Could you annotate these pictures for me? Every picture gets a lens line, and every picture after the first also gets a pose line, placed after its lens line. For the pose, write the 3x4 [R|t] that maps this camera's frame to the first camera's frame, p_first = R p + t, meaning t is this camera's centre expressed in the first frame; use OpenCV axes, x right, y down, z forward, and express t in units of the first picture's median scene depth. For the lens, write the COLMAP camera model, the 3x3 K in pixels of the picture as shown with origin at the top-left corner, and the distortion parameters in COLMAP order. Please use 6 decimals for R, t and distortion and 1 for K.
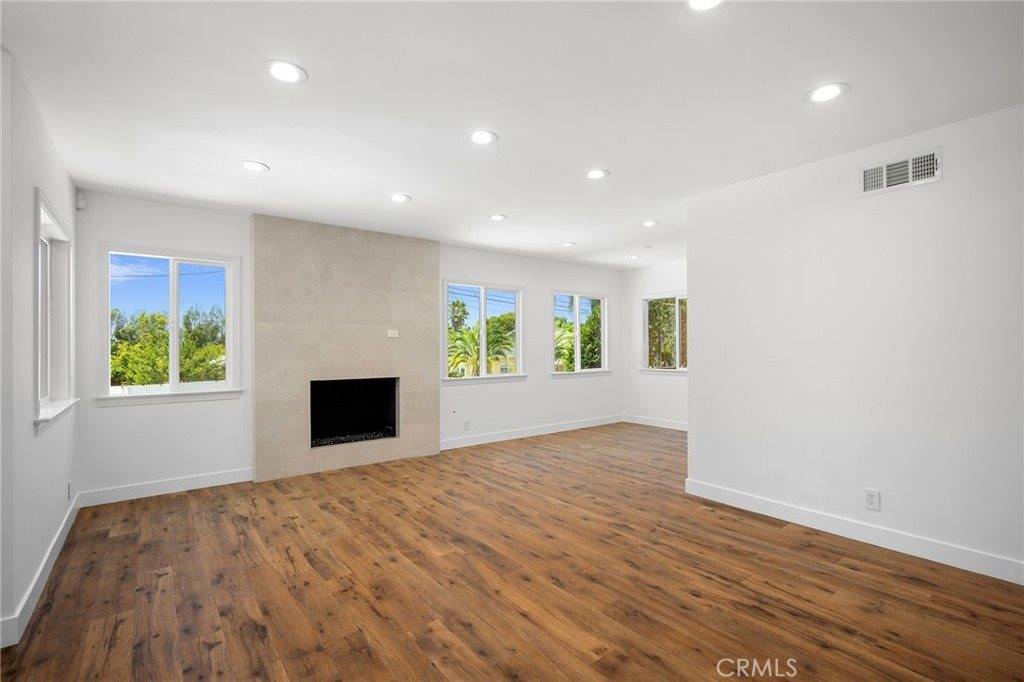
lens RADIAL K [[463.3, 0, 506.2], [0, 463.3, 346.3], [0, 0, 1]] dist [-0.000853, 0.000459]
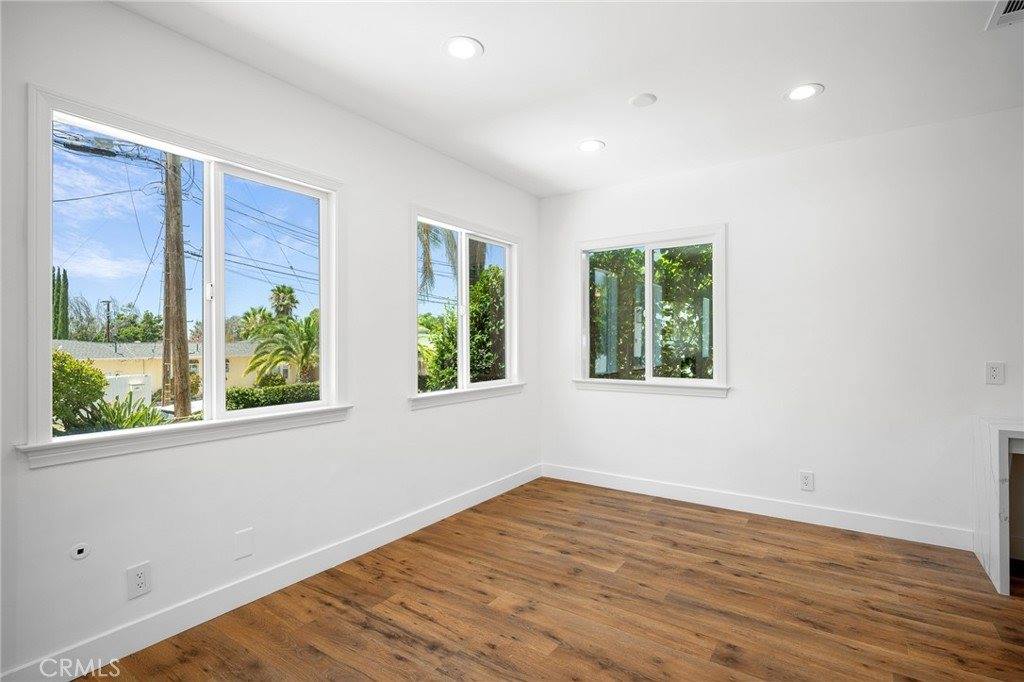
lens RADIAL K [[494.2, 0, 516.5], [0, 494.2, 340.7], [0, 0, 1]] dist [0.001703, 0.000179]
pose [[0.946126, 0.004670, 0.323764, 0.074970], [-0.003869, 0.999988, -0.003119, 0.011462], [-0.323774, 0.001698, 0.946133, 0.961750]]
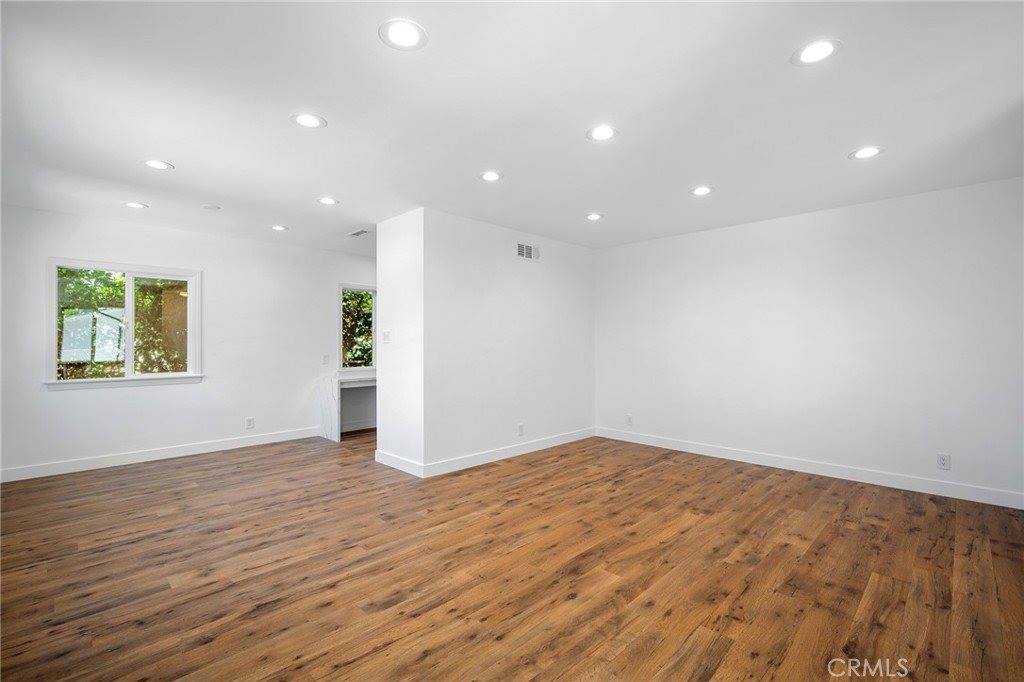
lens RADIAL K [[463.3, 0, 509.5], [0, 463.3, 339.6], [0, 0, 1]] dist [-0.000853, 0.000459]
pose [[-0.138128, 0.010193, 0.990362, -0.754583], [0.001174, 0.999948, -0.010128, 0.002810], [-0.990414, -0.000237, -0.138133, 1.002110]]
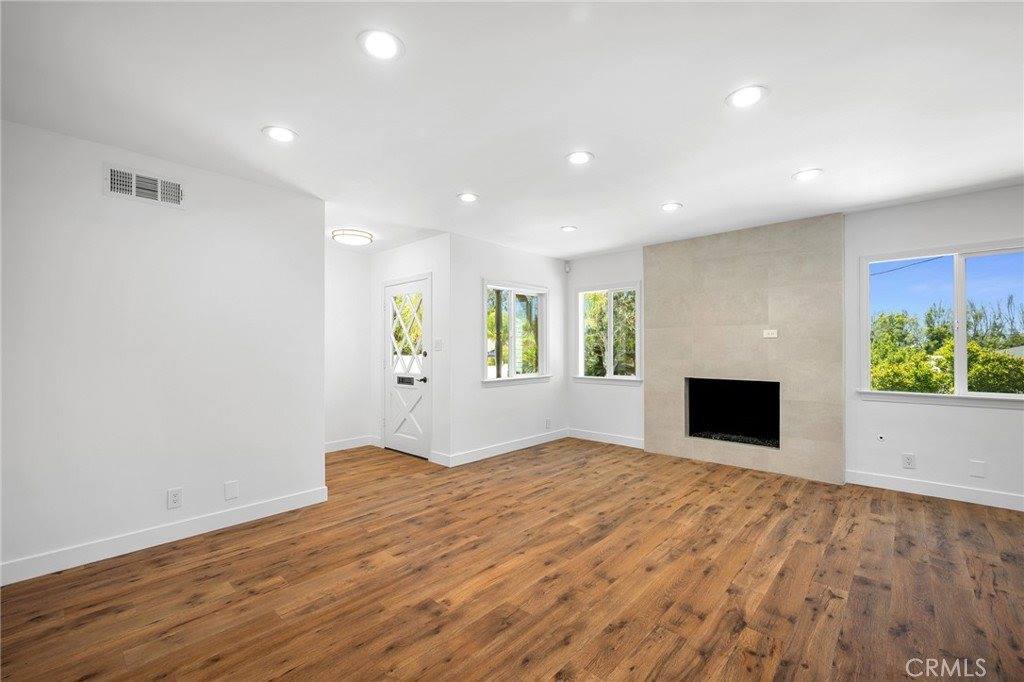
lens RADIAL K [[422.2, 0, 515.6], [0, 422.2, 344.2], [0, 0, 1]] dist [-0.002133, 0.000274]
pose [[0.184802, -0.007403, -0.982748, 0.676964], [0.004034, 0.999969, -0.006775, -0.003355], [0.982767, -0.002713, 0.184826, 0.499856]]
